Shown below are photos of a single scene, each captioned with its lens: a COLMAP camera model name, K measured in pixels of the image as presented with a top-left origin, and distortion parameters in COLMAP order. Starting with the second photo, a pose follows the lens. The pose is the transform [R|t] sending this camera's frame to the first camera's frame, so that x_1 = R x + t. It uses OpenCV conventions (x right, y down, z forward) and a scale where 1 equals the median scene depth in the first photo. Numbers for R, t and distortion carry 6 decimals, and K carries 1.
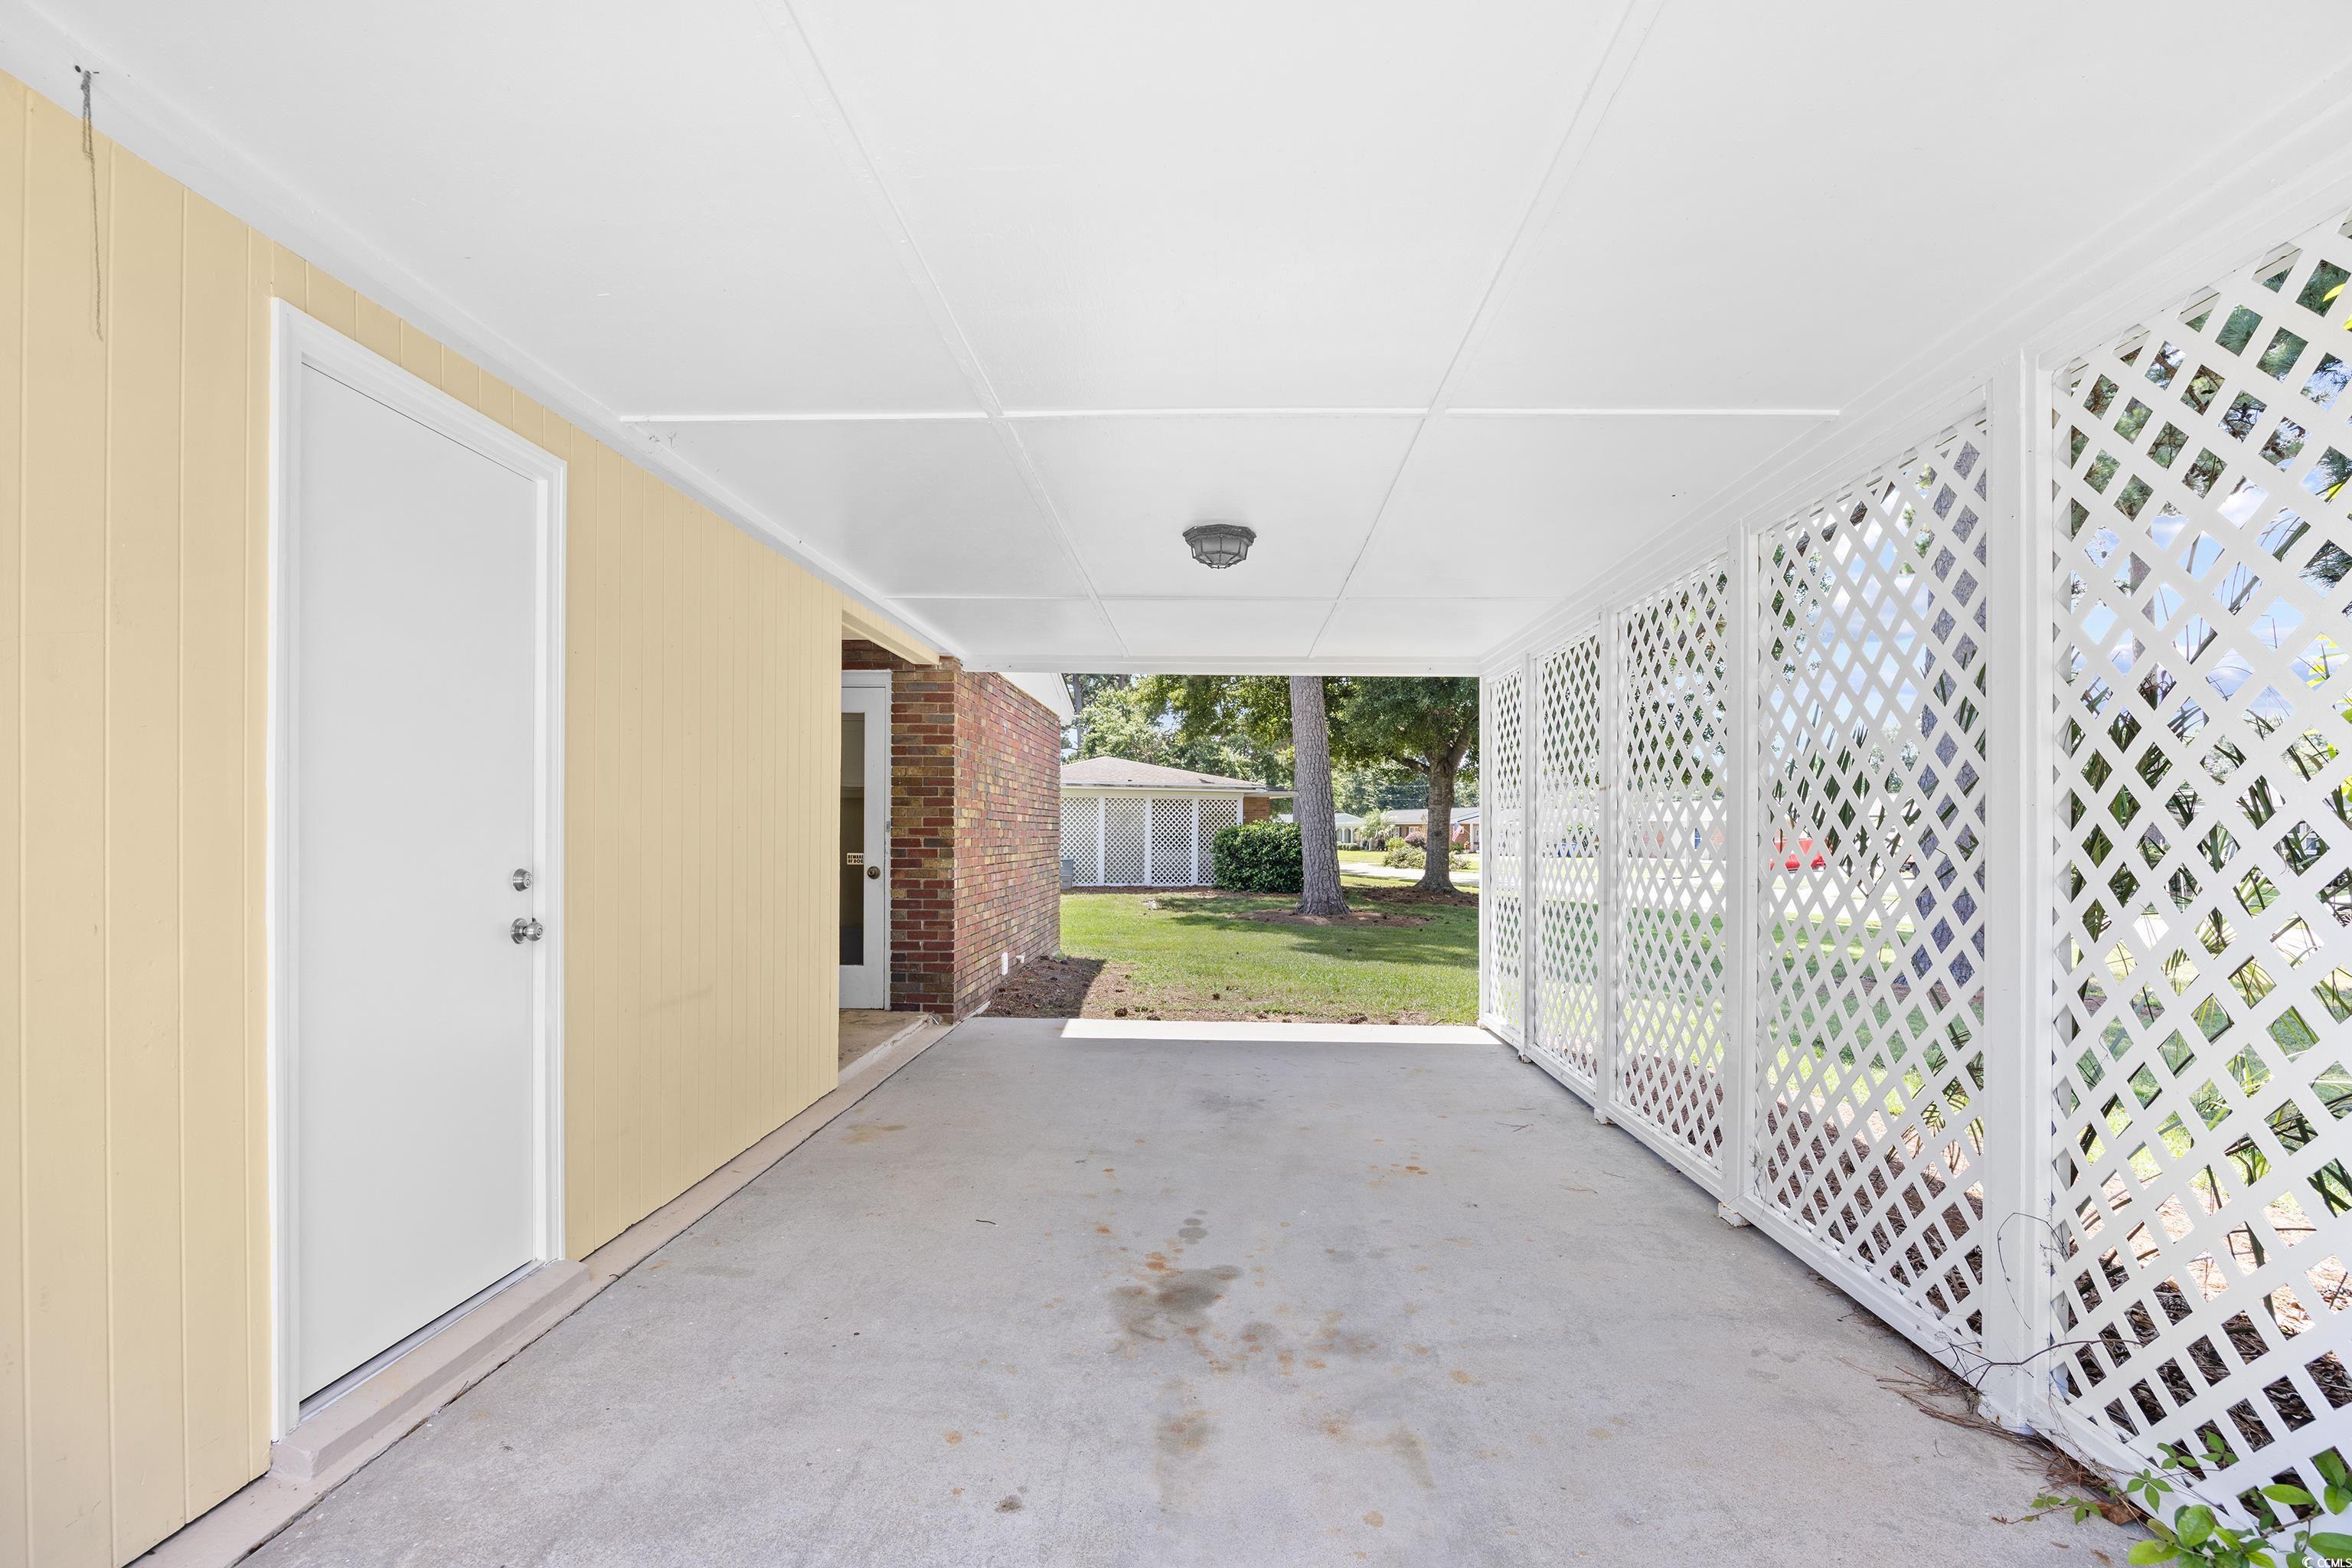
lens RADIAL K [[1105.2, 0, 1182.0], [0, 1105.2, 834.6], [0, 0, 1]] dist [-0.016773, 0.000926]
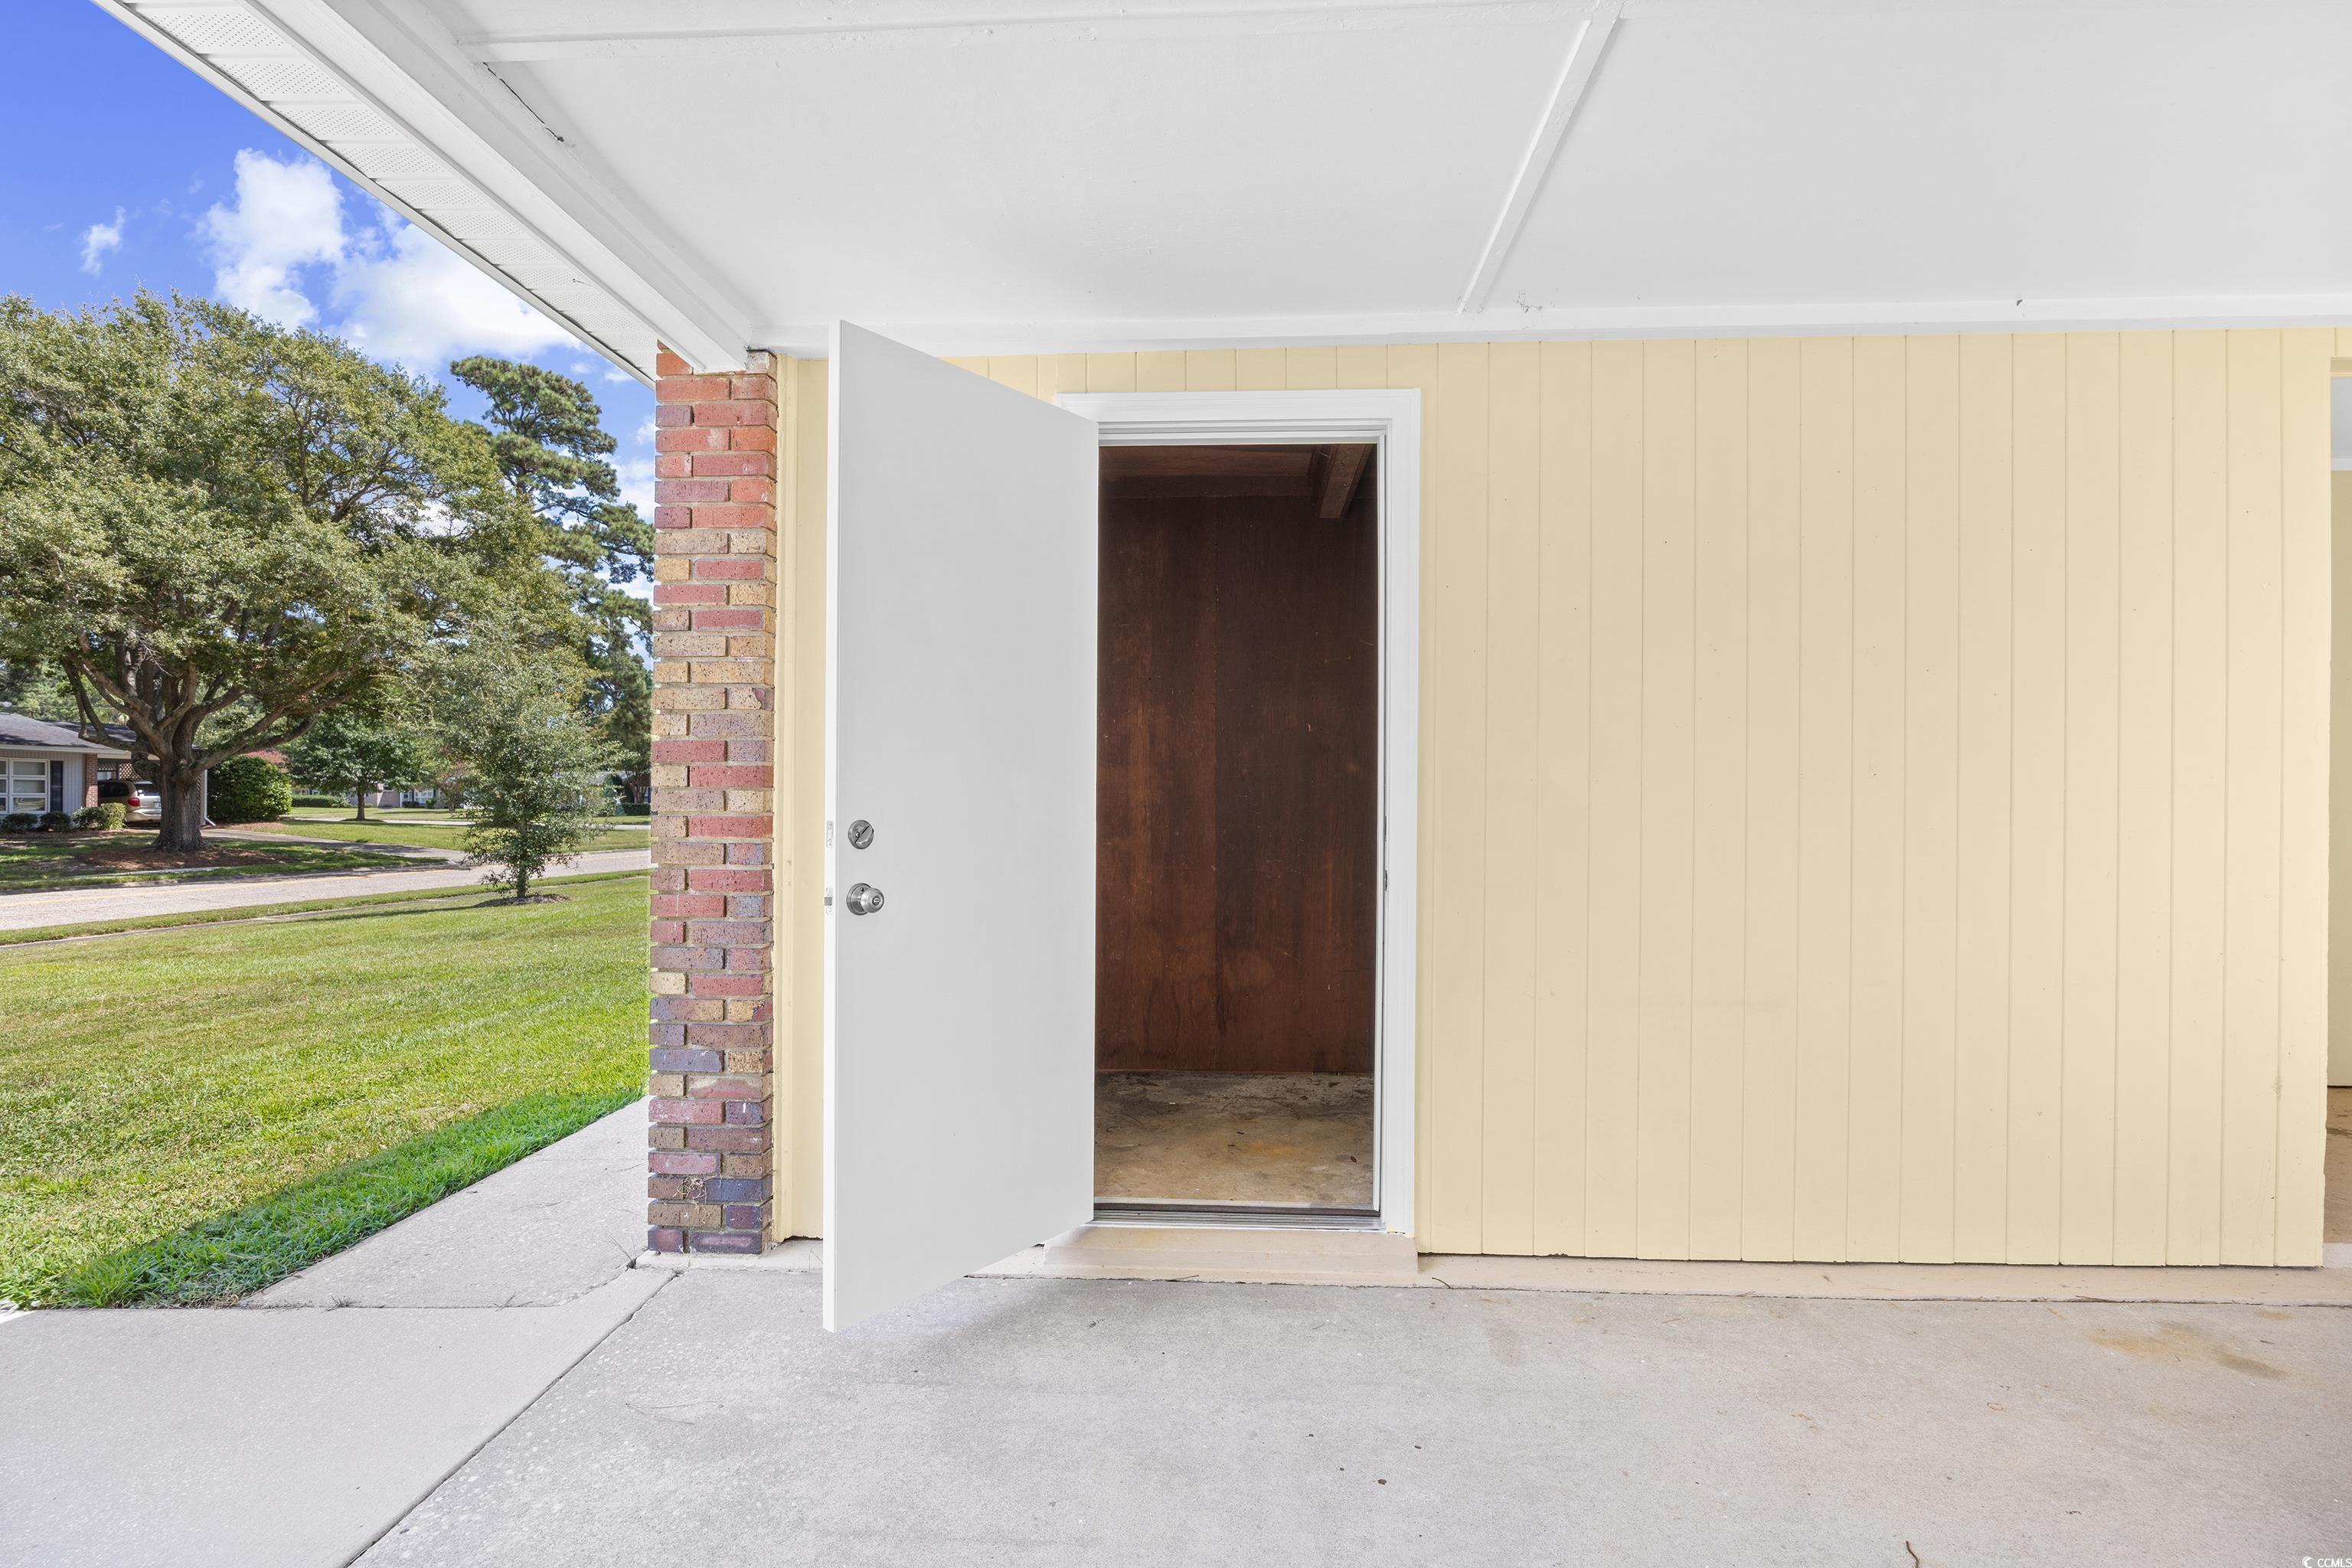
lens RADIAL K [[1105.2, 0, 1179.6], [0, 1105.2, 793.5], [0, 0, 1]] dist [-0.016773, 0.000926]
pose [[-0.024395, -0.020063, -0.999501, 0.307078], [-0.003730, 0.999793, -0.019978, 0.022885], [0.999695, 0.003241, -0.024464, 0.659074]]
